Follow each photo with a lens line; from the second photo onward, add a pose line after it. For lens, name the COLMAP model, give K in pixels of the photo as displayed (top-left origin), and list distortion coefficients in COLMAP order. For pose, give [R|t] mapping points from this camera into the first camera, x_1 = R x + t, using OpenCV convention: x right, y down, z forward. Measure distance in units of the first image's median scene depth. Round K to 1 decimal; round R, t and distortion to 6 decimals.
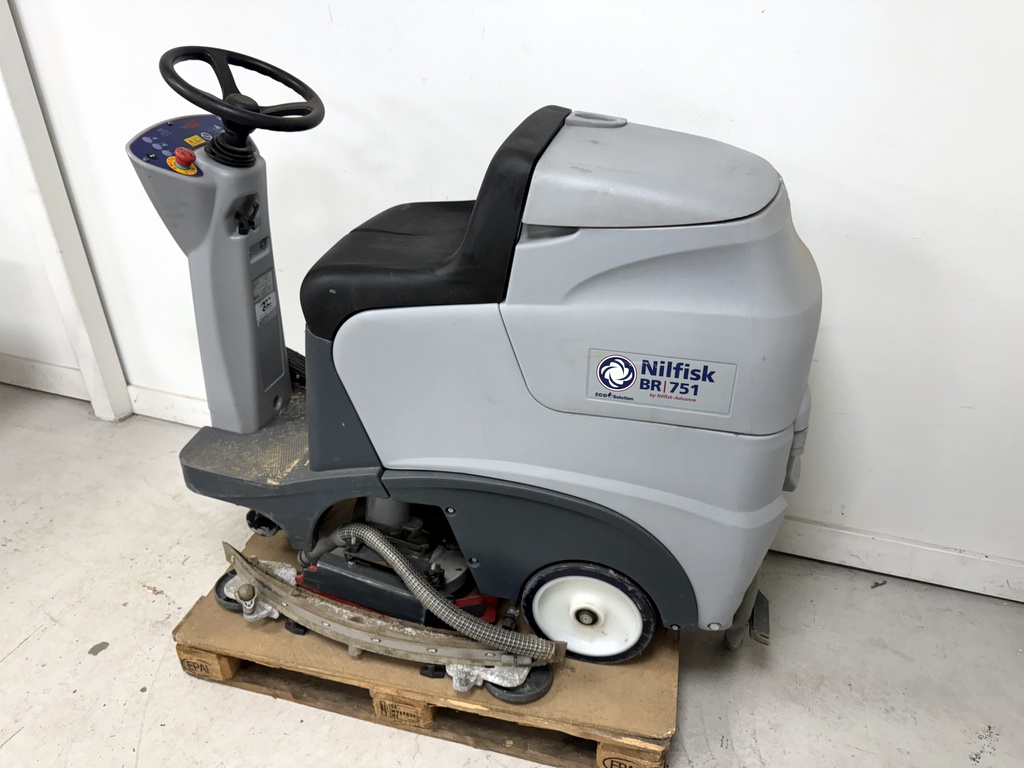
lens RADIAL K [[720.2, 0, 512.0], [0, 720.2, 384.0], [0, 0, 1]] dist [0.039660, -0.050432]
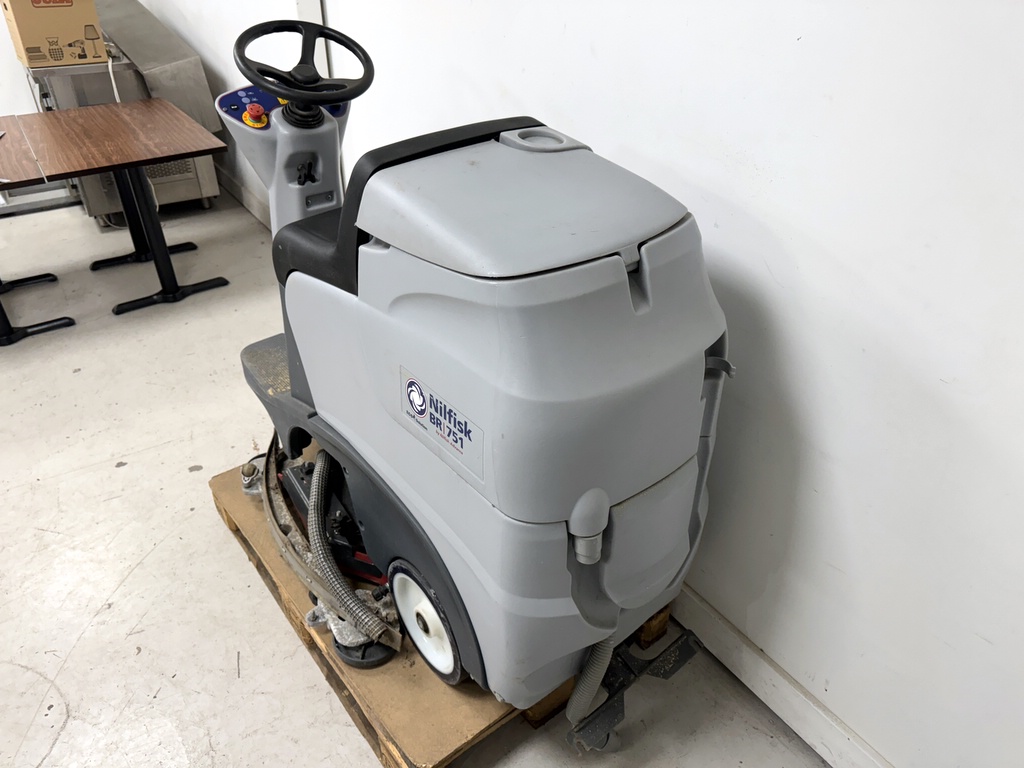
lens RADIAL K [[720.2, 0, 512.0], [0, 720.2, 384.0], [0, 0, 1]] dist [0.039660, -0.050432]
pose [[0.800458, 0.337790, -0.495142, 0.599375], [-0.312955, 0.940068, 0.135392, -0.169801], [0.511201, 0.046582, 0.858198, 0.183219]]
